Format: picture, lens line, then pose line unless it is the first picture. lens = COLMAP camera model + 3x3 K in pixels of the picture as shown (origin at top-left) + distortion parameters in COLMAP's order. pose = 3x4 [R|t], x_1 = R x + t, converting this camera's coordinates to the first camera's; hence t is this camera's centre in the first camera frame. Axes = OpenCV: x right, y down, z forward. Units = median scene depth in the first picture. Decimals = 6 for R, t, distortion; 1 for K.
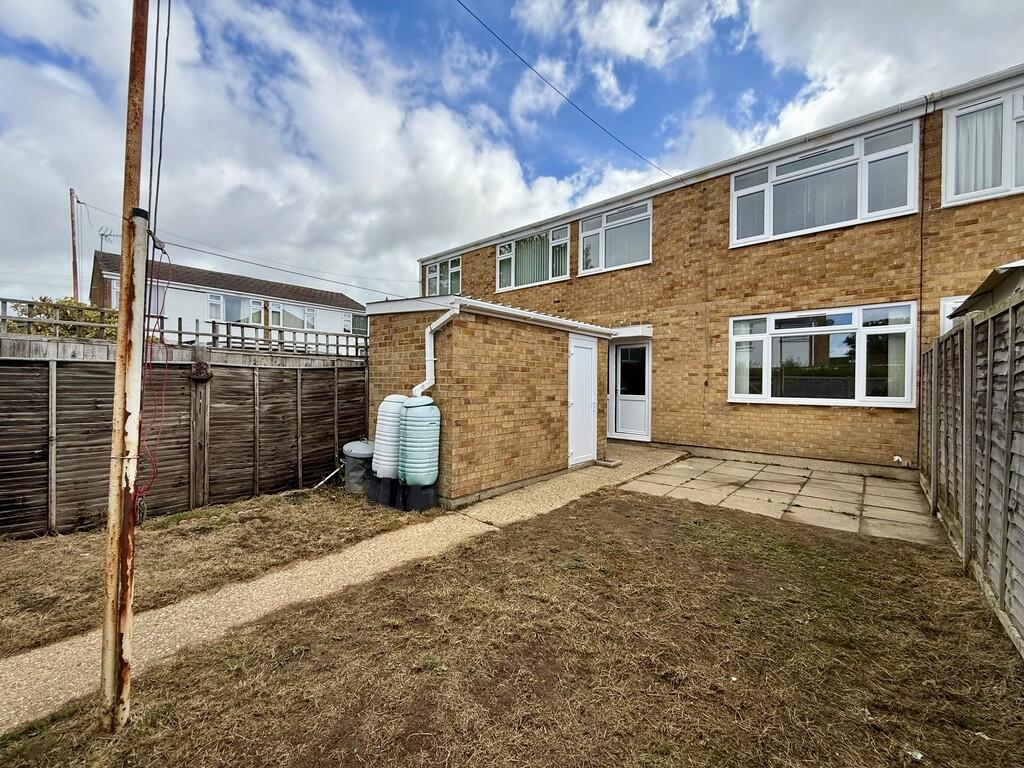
lens RADIAL K [[409.1, 0, 508.5], [0, 409.1, 383.9], [0, 0, 1]] dist [-0.002638, -0.000219]
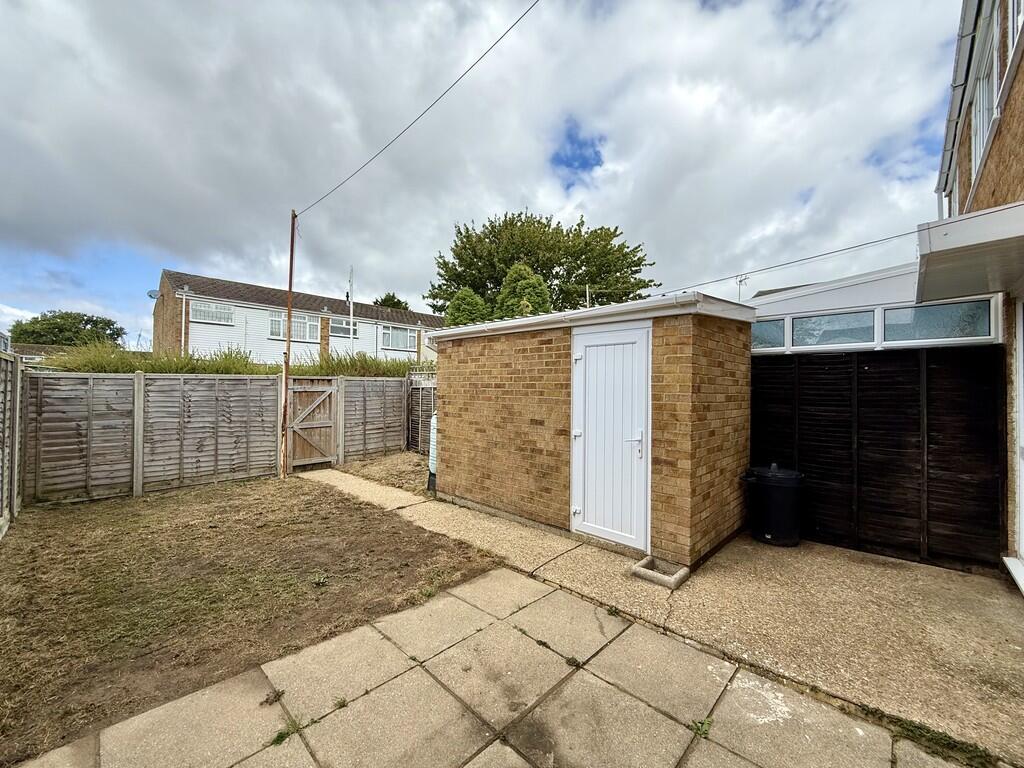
lens RADIAL K [[409.1, 0, 508.5], [0, 409.1, 383.9], [0, 0, 1]] dist [-0.002638, -0.000219]
pose [[-0.045741, -0.022356, -0.998703, 0.860336], [-0.017127, 0.999620, -0.021592, -0.018391], [0.998806, 0.016117, -0.046107, 0.973824]]
